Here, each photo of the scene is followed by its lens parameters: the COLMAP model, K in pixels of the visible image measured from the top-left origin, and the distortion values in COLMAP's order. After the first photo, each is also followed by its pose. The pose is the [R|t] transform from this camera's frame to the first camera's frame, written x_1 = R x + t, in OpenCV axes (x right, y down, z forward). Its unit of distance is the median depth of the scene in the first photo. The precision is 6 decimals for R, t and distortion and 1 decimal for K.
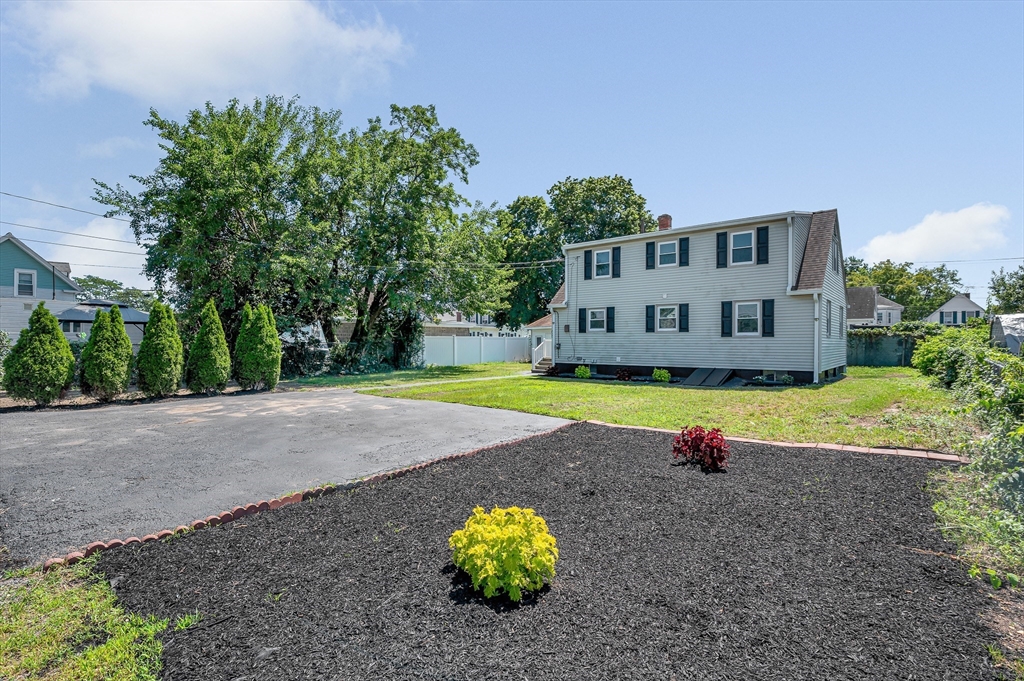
lens RADIAL K [[499.8, 0, 514.4], [0, 499.8, 342.2], [0, 0, 1]] dist [-0.002839, -0.000108]
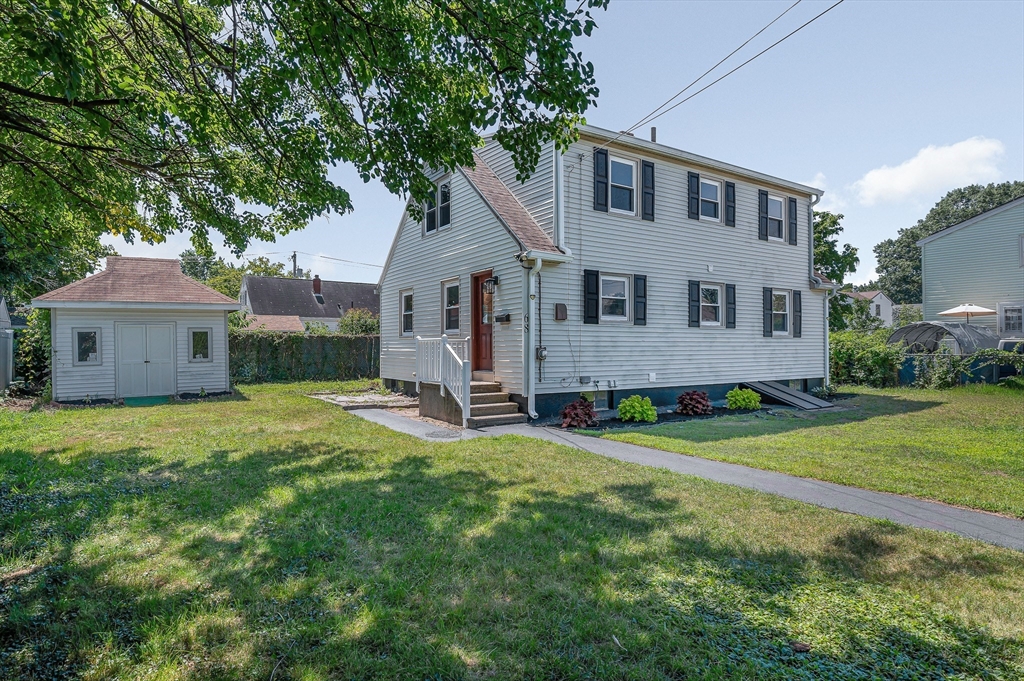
lens RADIAL K [[567.2, 0, 514.0], [0, 567.2, 336.2], [0, 0, 1]] dist [-0.001999, 0.000183]
pose [[0.298298, 0.010127, 0.954419, -0.429010], [-0.004013, 0.999948, -0.009356, -0.002192], [-0.954464, -0.001039, 0.298324, 1.022881]]
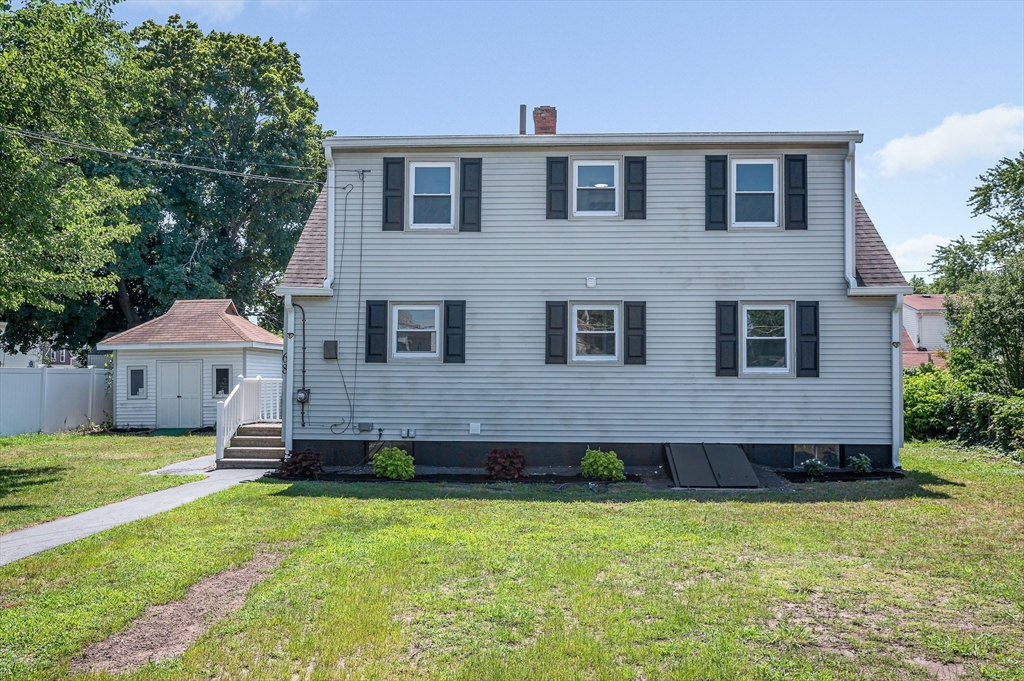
lens RADIAL K [[819.6, 0, 513.6], [0, 819.6, 341.5], [0, 0, 1]] dist [-0.004785, -0.000700]
pose [[0.802299, 0.022258, 0.596507, -0.185051], [-0.003444, 0.999461, -0.032662, -0.016069], [-0.596912, 0.024150, 0.801943, 0.461663]]
